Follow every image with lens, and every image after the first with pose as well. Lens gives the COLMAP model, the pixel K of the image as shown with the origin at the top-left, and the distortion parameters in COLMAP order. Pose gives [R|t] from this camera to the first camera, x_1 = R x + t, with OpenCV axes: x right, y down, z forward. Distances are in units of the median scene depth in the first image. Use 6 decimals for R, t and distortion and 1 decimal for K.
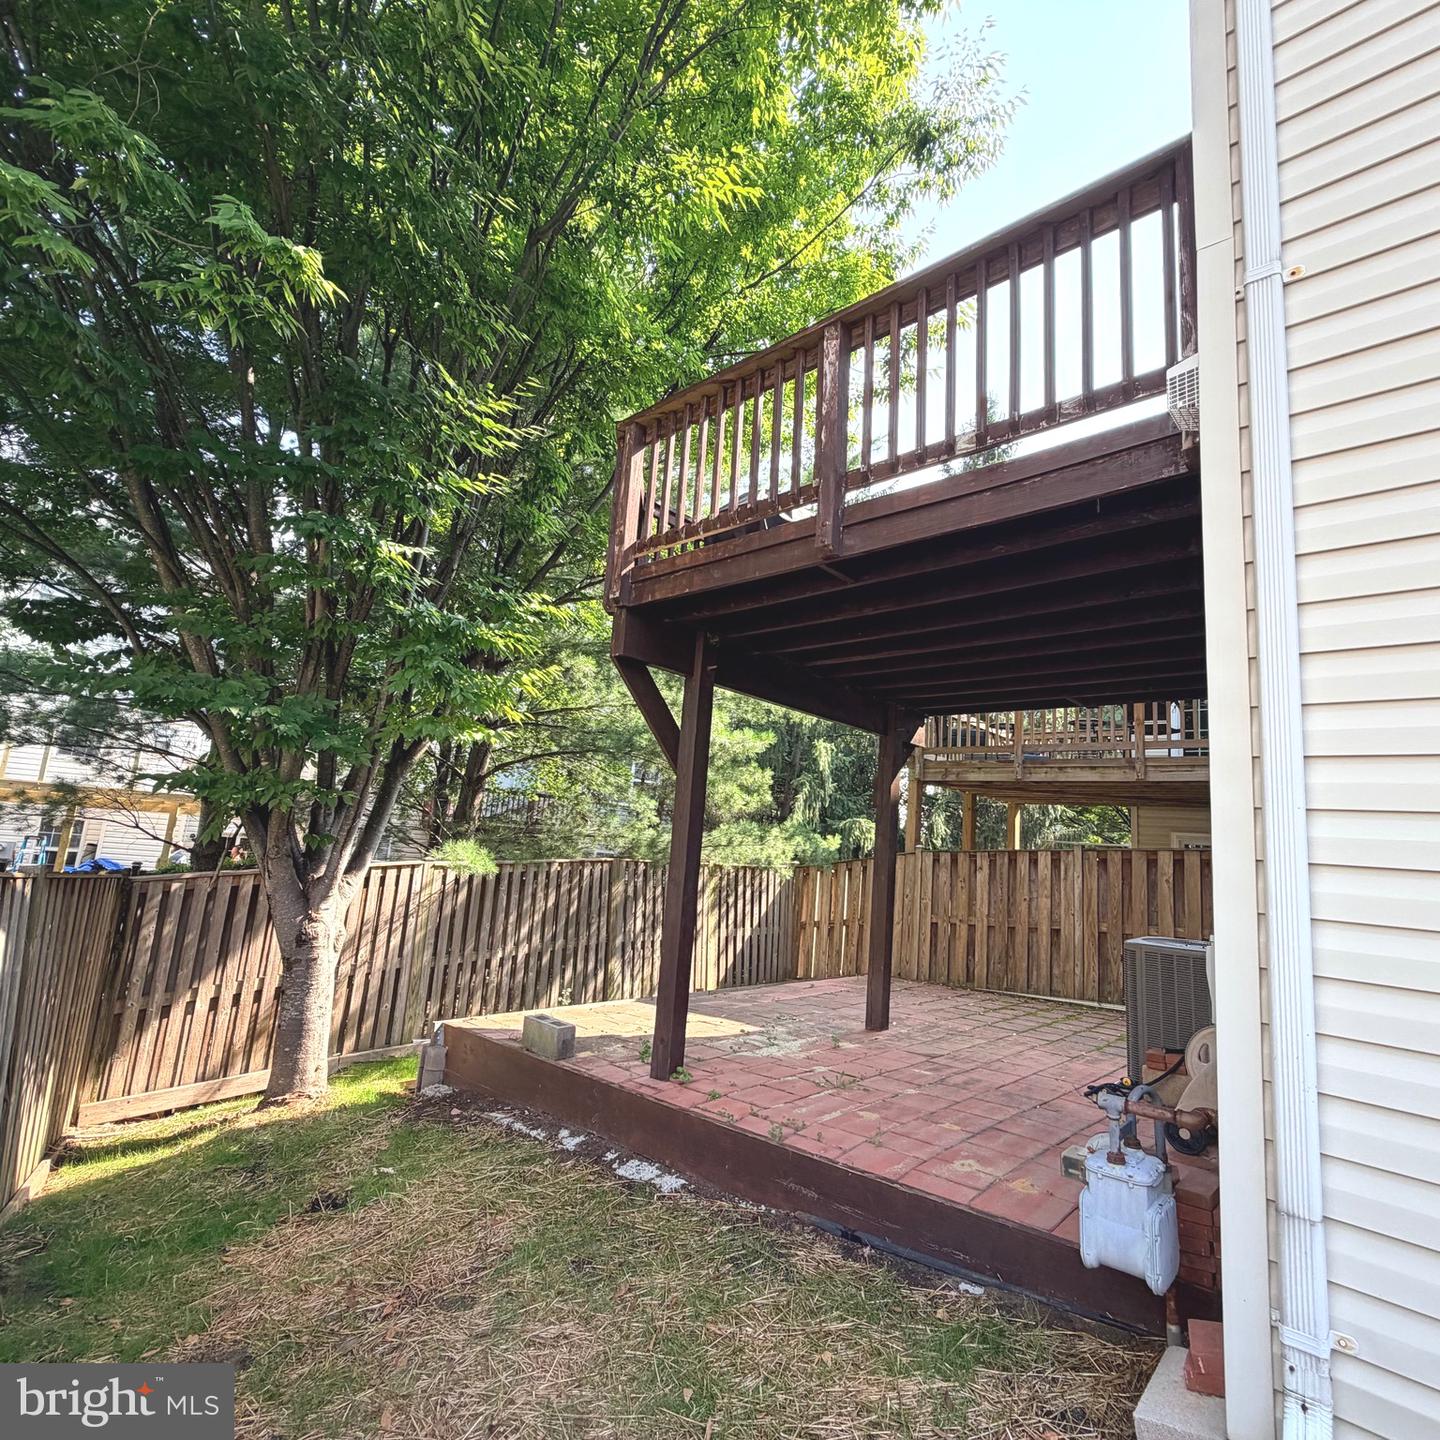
lens RADIAL K [[758.2, 0, 715.1], [0, 758.2, 724.5], [0, 0, 1]] dist [-0.001810, -0.000008]
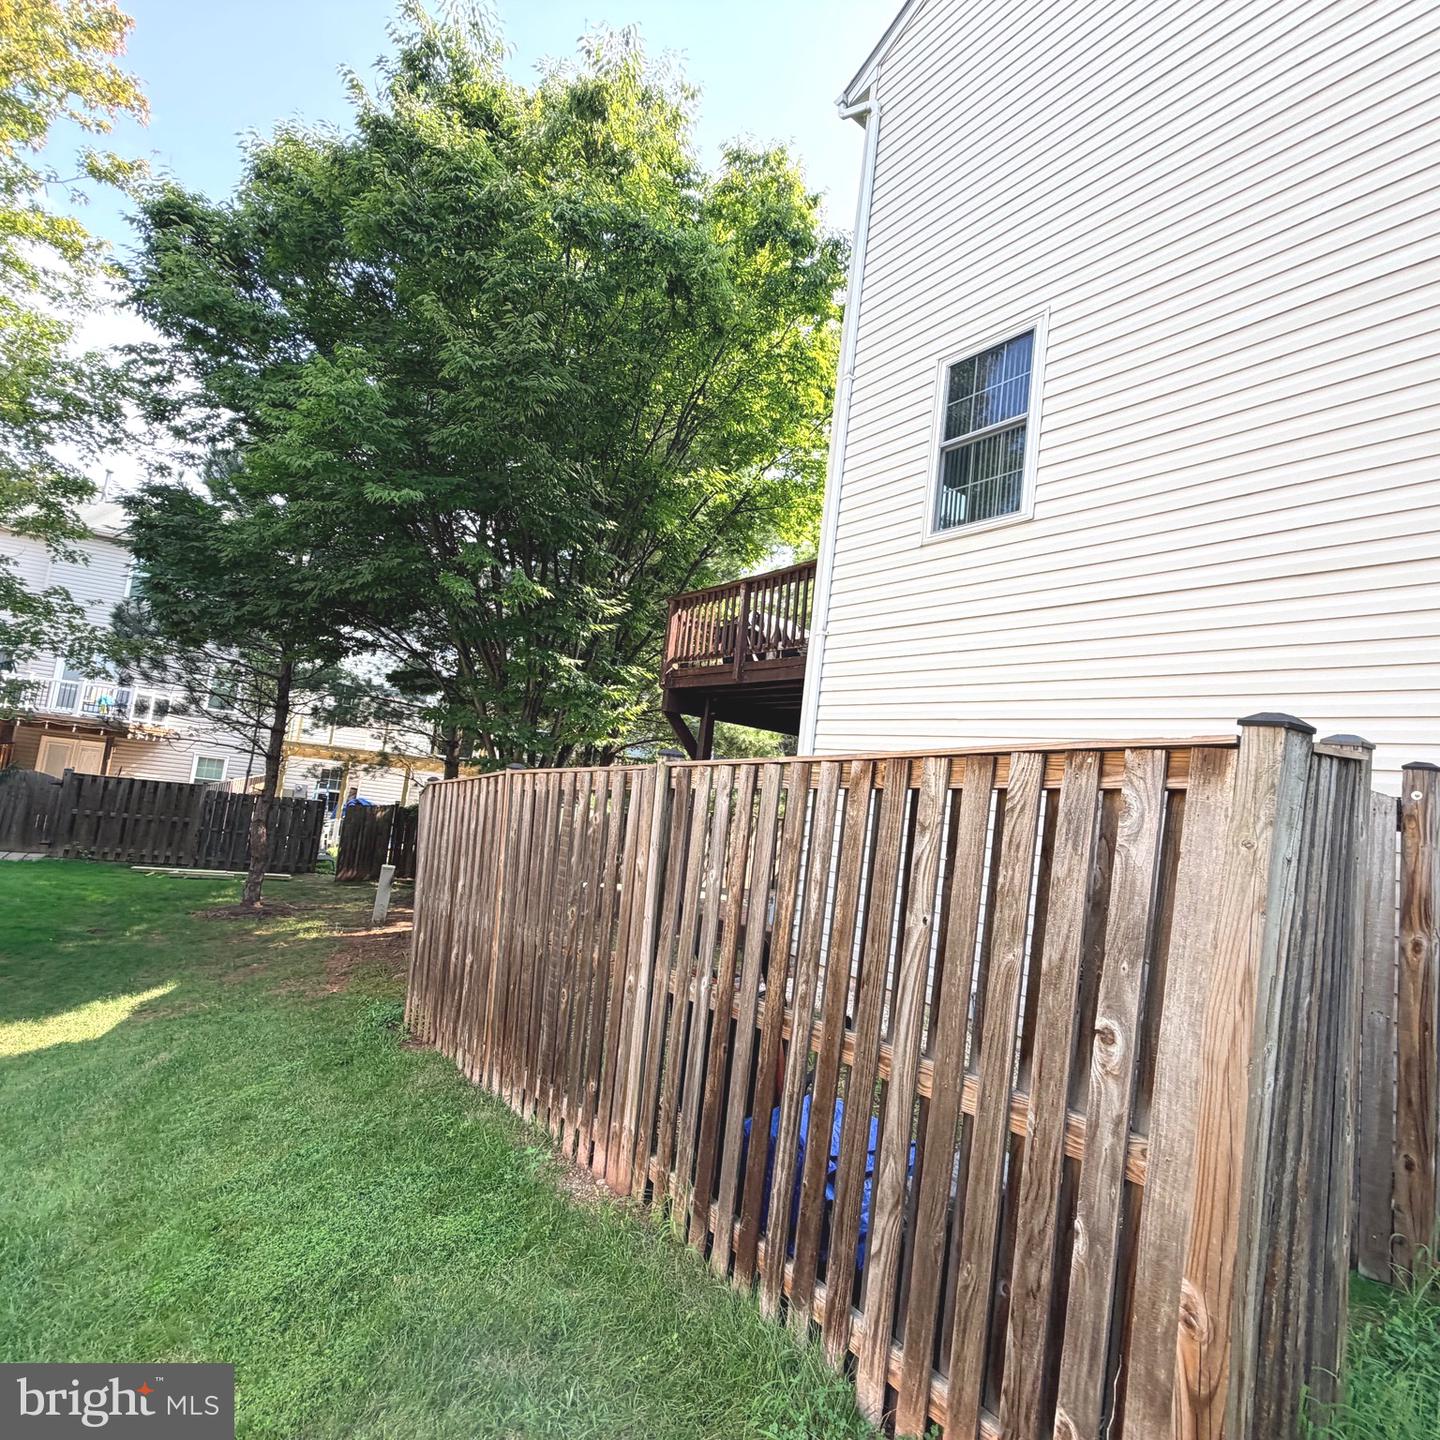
lens RADIAL K [[758.2, 0, 715.1], [0, 758.2, 724.5], [0, 0, 1]] dist [-0.001810, -0.000008]
pose [[0.983932, 0.005815, -0.178446, 0.322253], [0.005591, 0.997976, 0.063348, -0.152477], [0.178453, -0.063328, 0.981908, -0.898232]]
